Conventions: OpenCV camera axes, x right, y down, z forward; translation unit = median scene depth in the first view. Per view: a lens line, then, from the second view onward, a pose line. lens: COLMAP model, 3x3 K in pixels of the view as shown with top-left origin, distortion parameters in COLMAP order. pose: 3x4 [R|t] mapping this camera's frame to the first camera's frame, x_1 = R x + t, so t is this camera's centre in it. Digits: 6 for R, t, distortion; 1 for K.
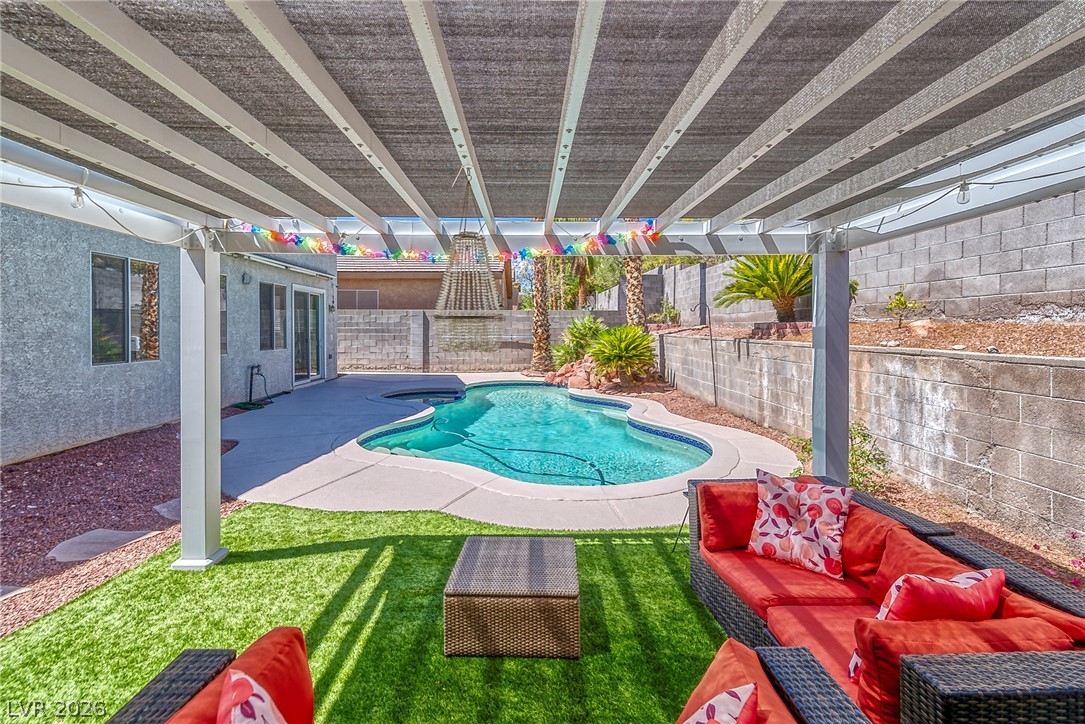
lens RADIAL K [[484.5, 0, 540.6], [0, 484.5, 331.6], [0, 0, 1]] dist [0.001556, 0.000271]
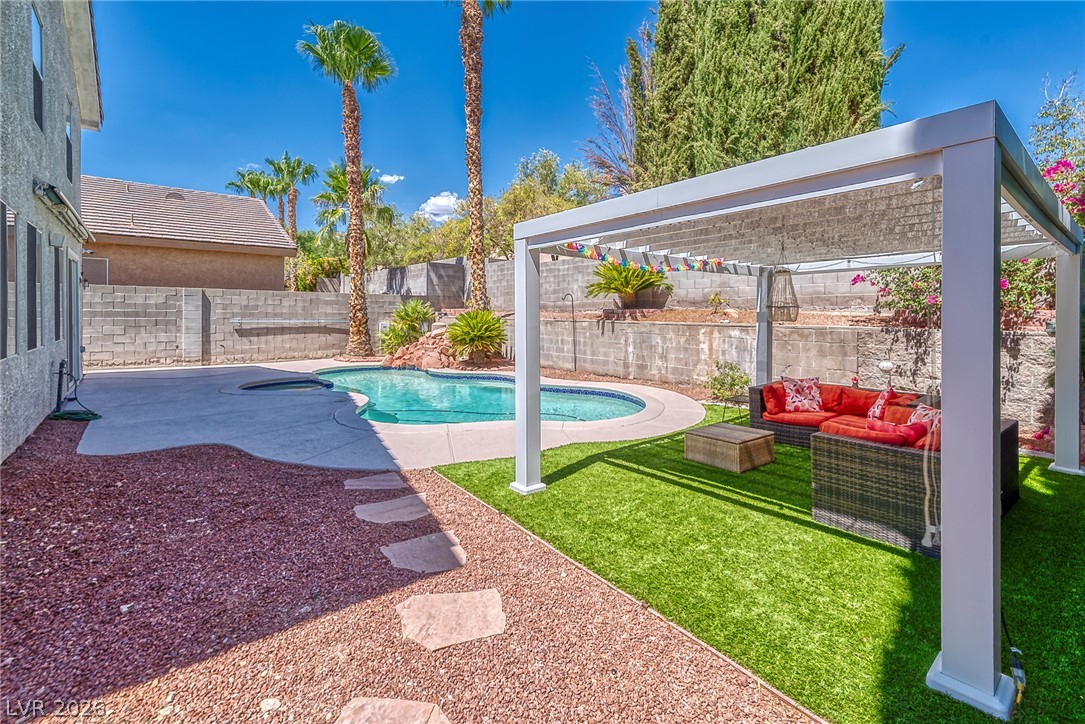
lens RADIAL K [[484.0, 0, 565.2], [0, 484.0, 319.3], [0, 0, 1]] dist [0.002096, 0.000151]
pose [[0.775850, -0.003000, 0.630910, -0.544280], [-0.000416, 0.999986, 0.005267, 0.004216], [-0.630917, -0.004349, 0.775838, -0.029016]]
